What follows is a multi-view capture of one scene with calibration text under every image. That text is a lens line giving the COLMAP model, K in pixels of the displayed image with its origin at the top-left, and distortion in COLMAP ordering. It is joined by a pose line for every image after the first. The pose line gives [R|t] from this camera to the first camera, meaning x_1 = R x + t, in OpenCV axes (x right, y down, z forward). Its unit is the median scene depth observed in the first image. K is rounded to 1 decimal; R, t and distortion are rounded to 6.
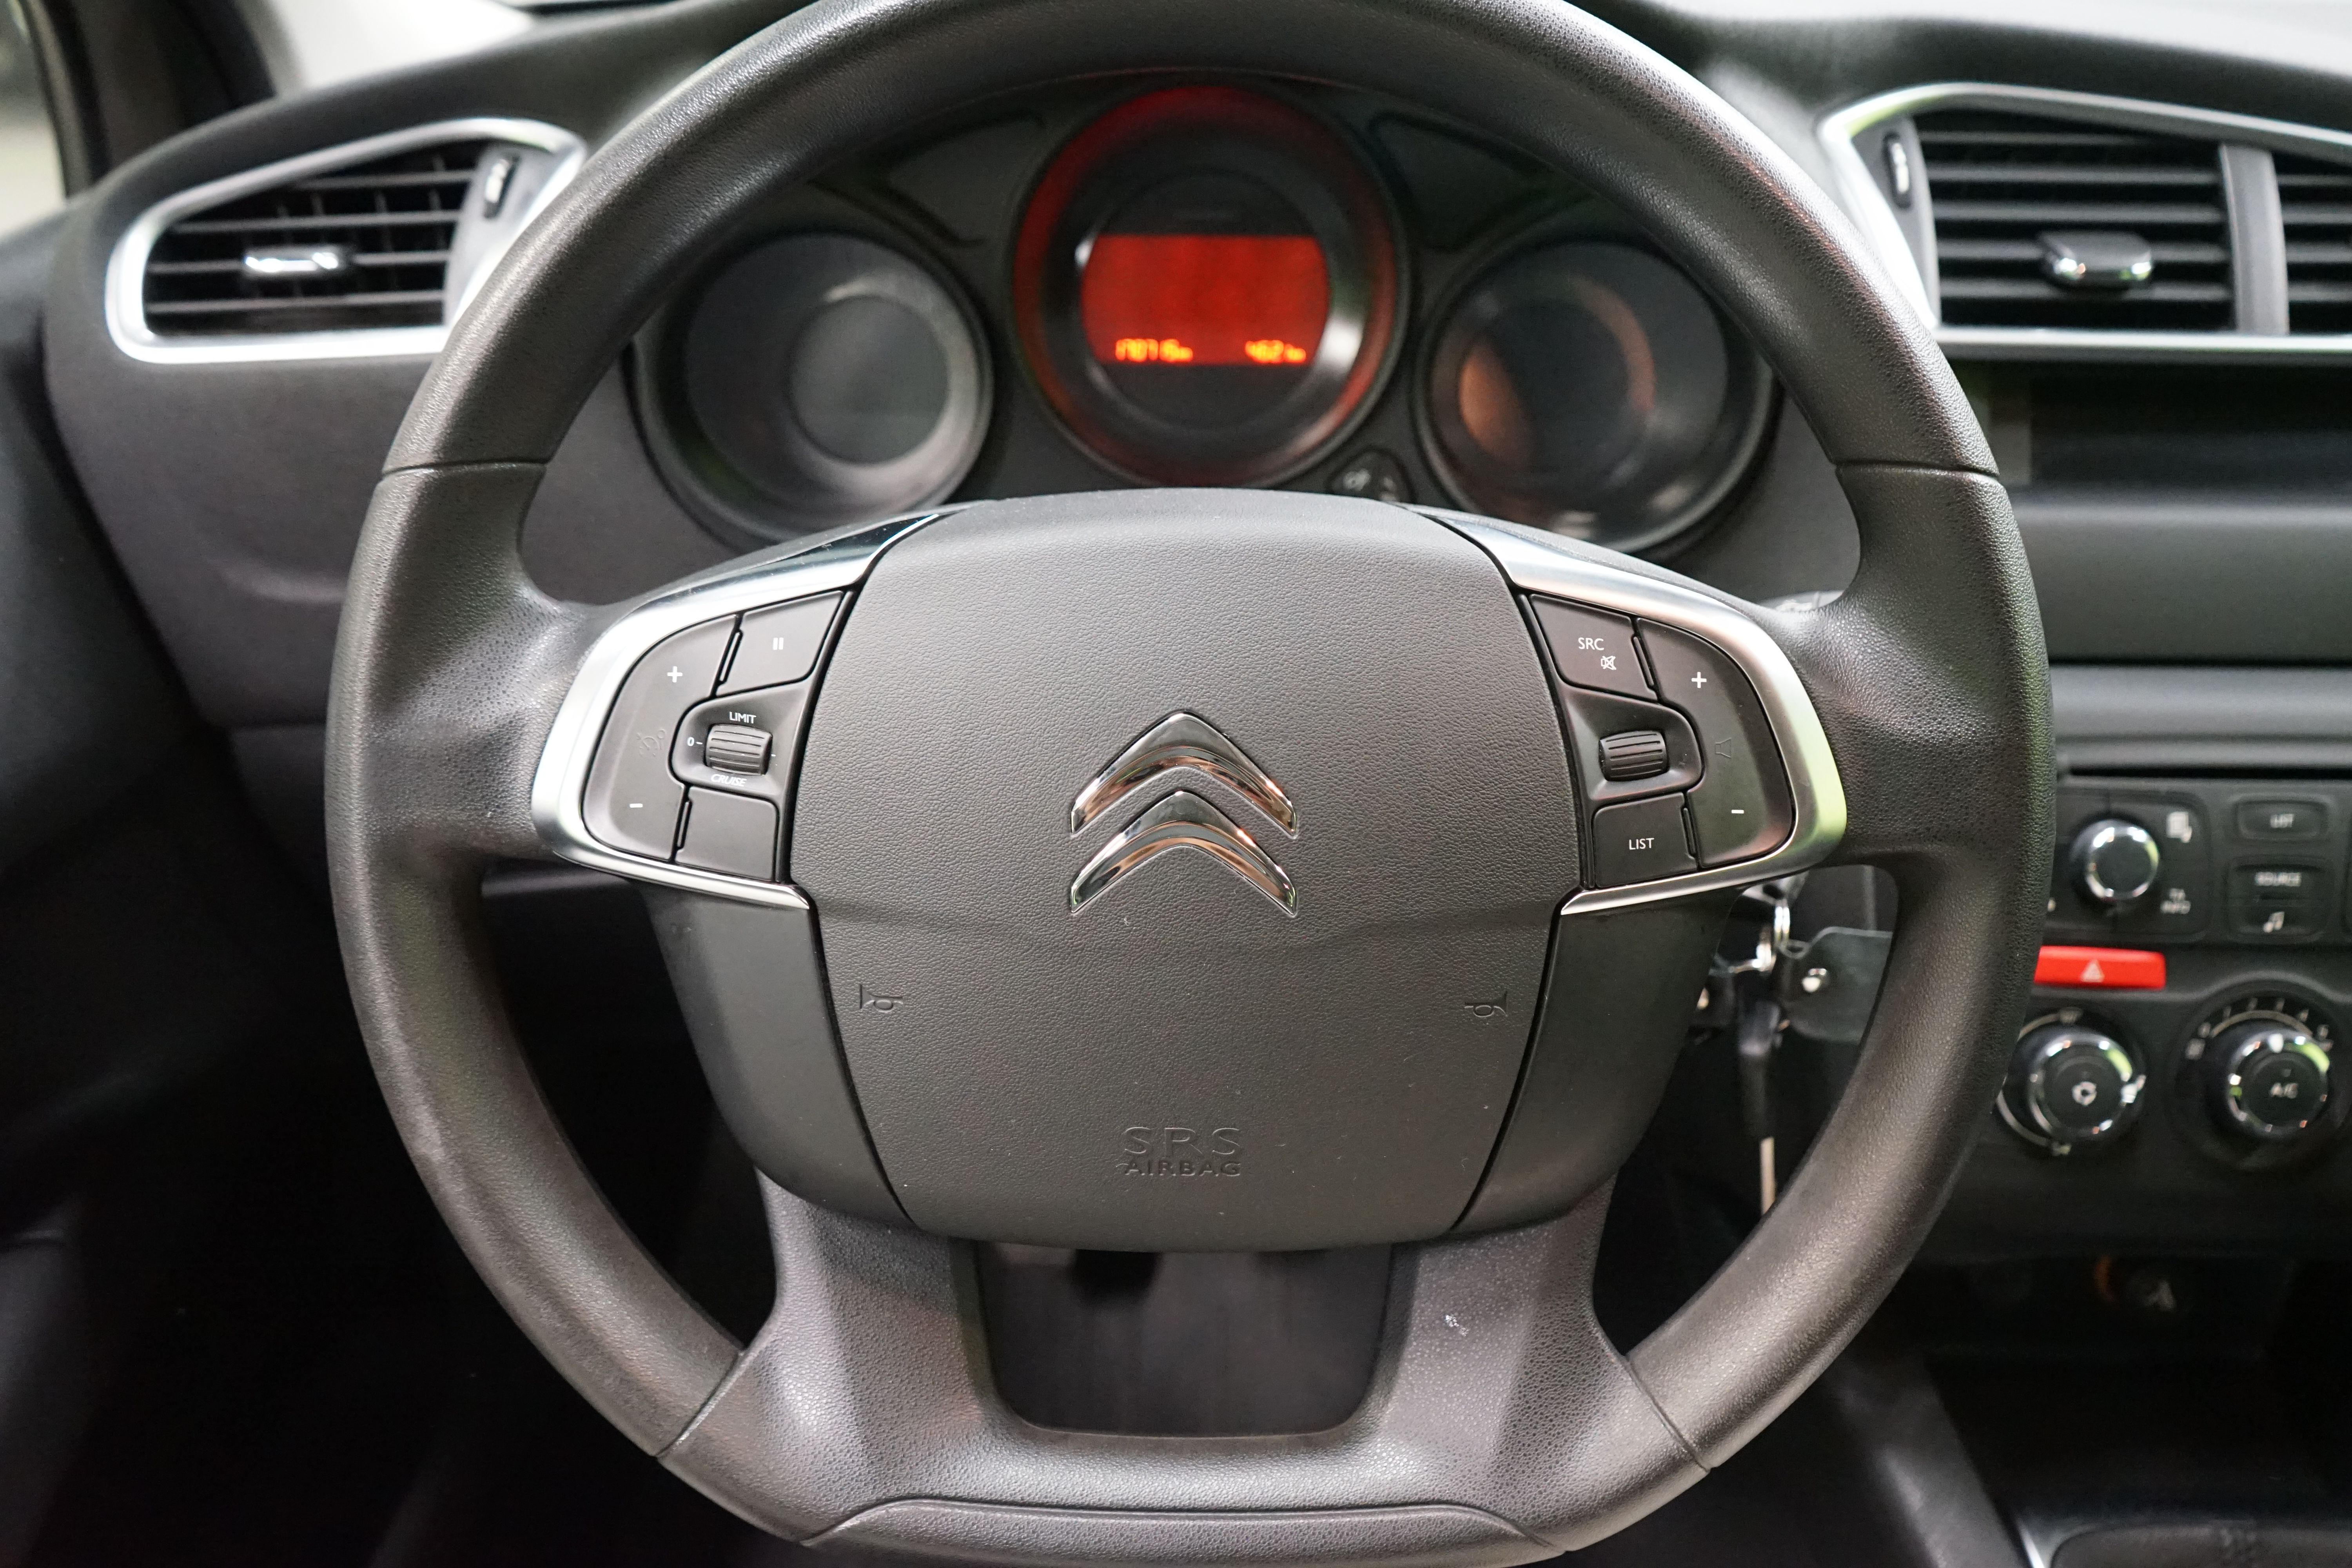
lens RADIAL K [[1858.9, 0, 1175.6], [0, 1858.9, 672.1], [0, 0, 1]] dist [-0.029990, 0.001704]
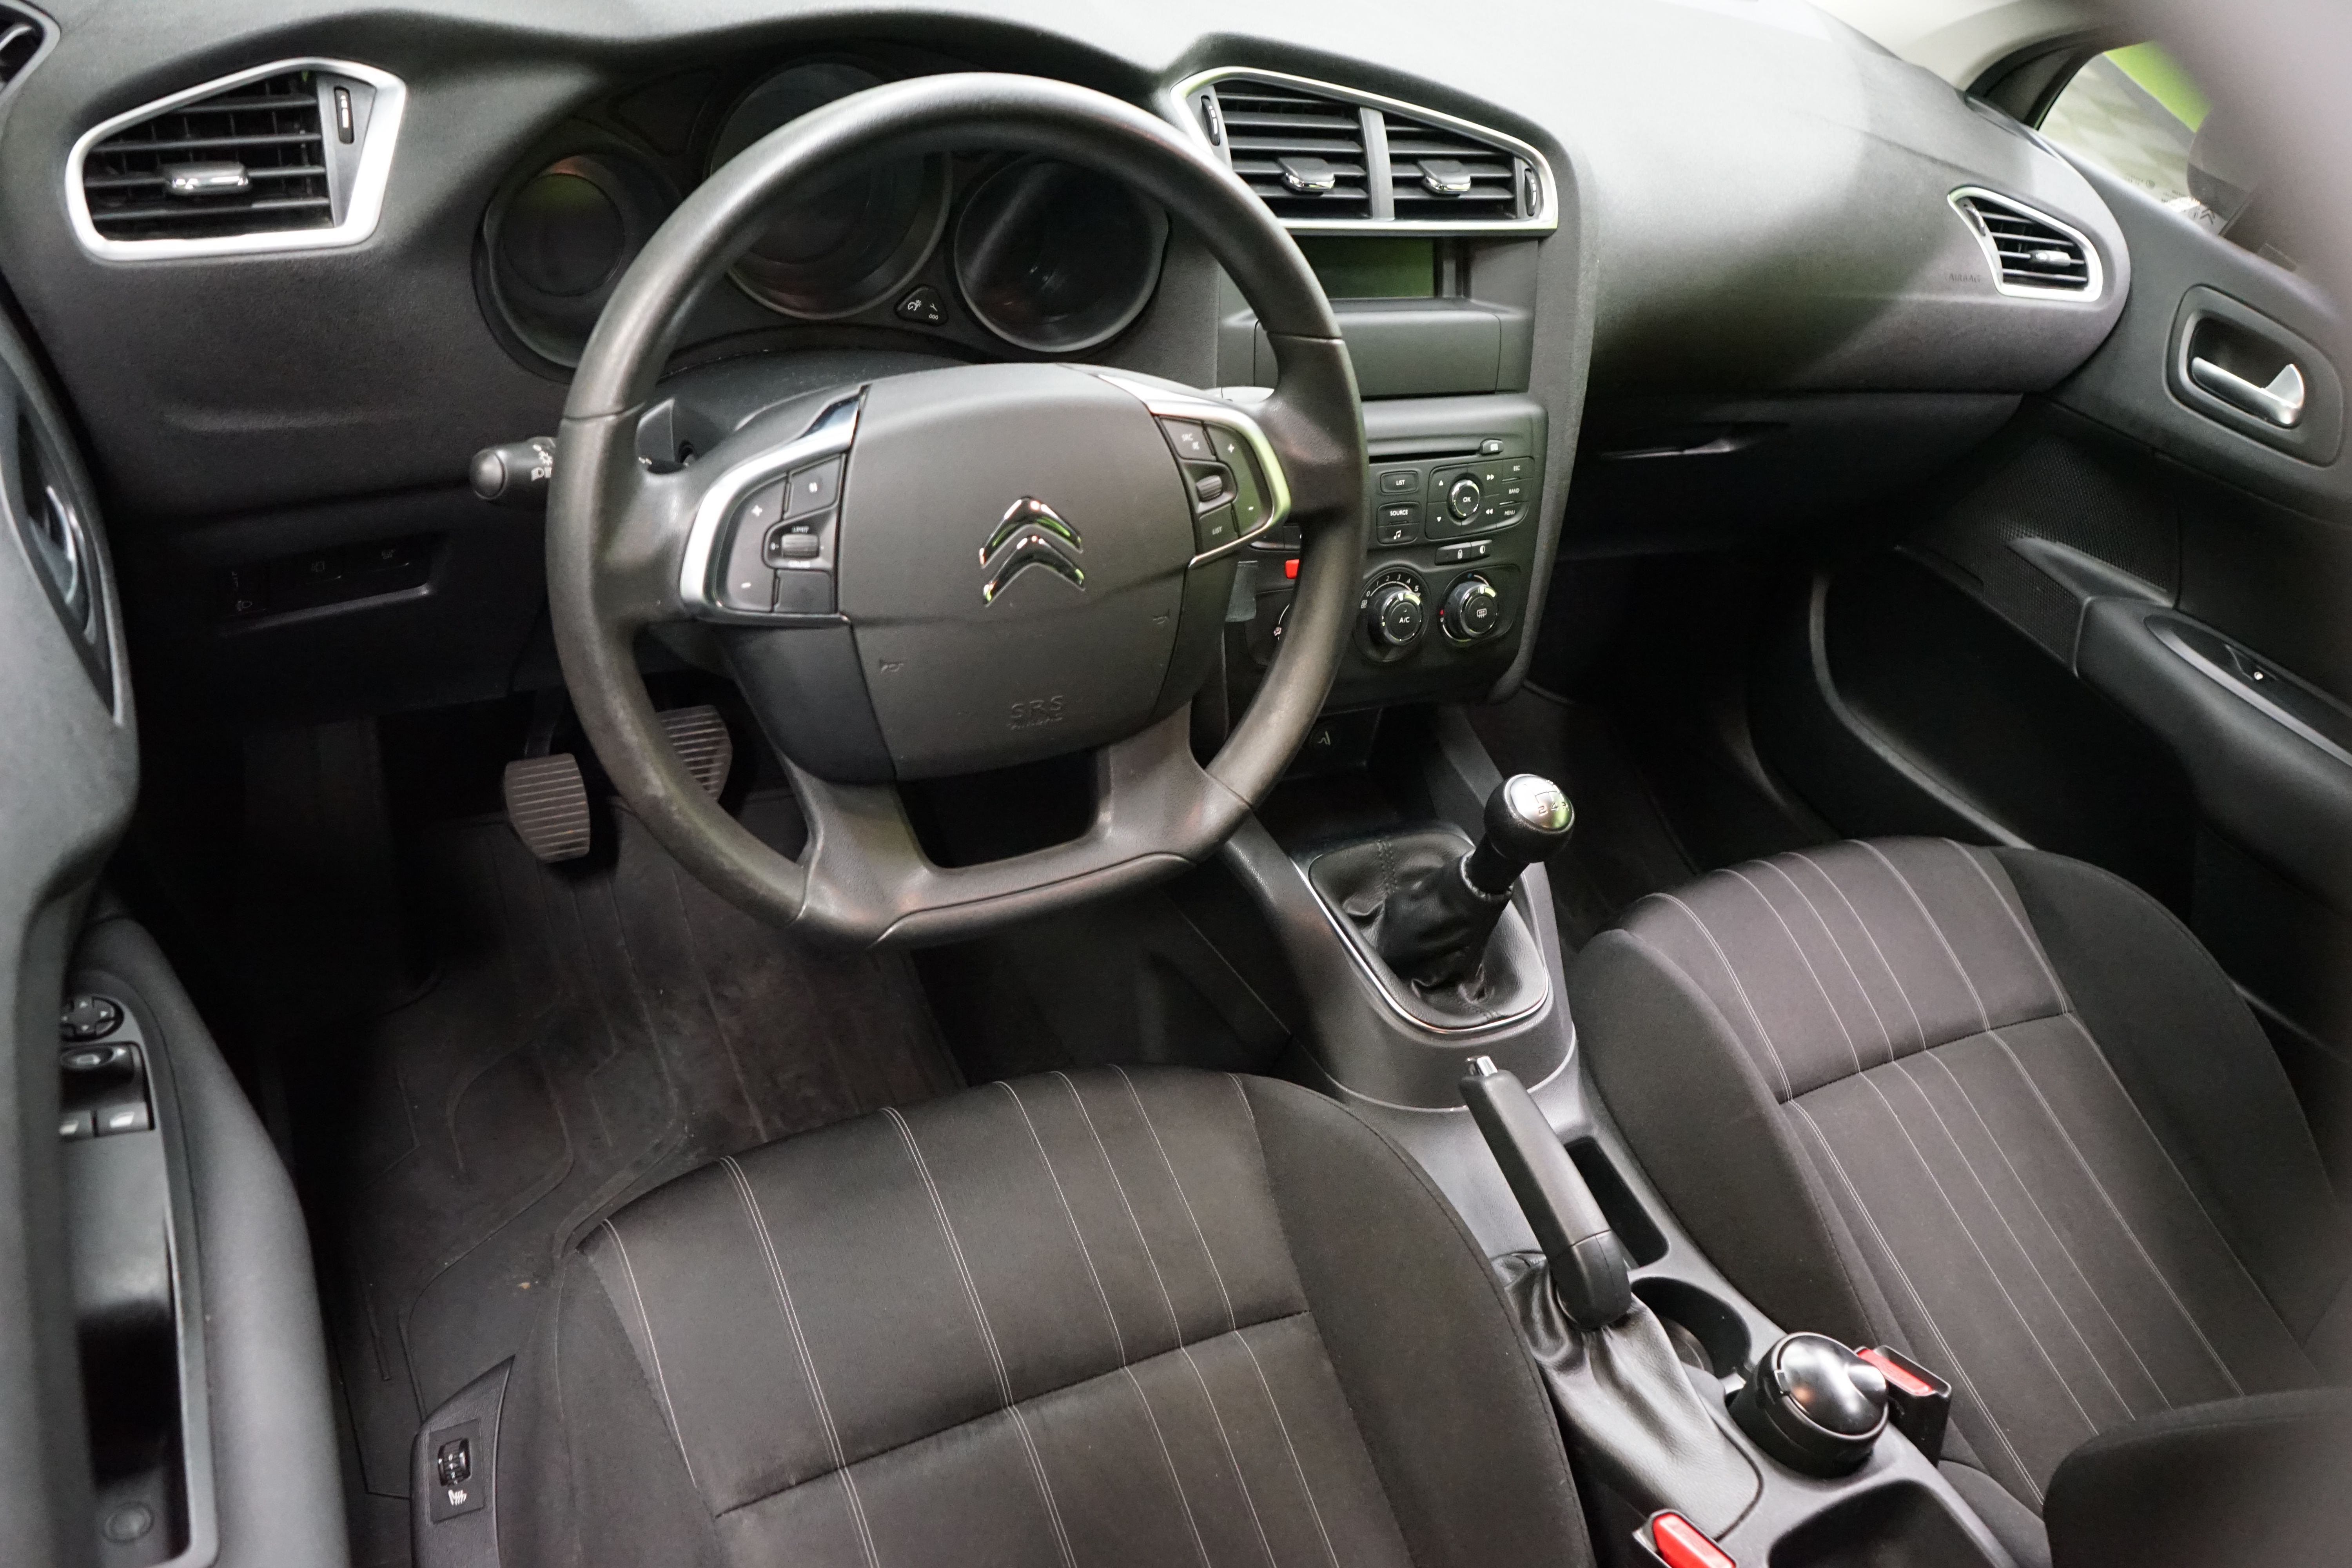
lens RADIAL K [[1858.9, 0, 1175.6], [0, 1858.9, 672.1], [0, 0, 1]] dist [-0.029990, 0.001704]
pose [[0.838744, -0.134549, 0.527641, -0.640191], [0.029057, 0.978670, 0.203373, -0.125611], [-0.543750, -0.155246, 0.824764, -0.503169]]
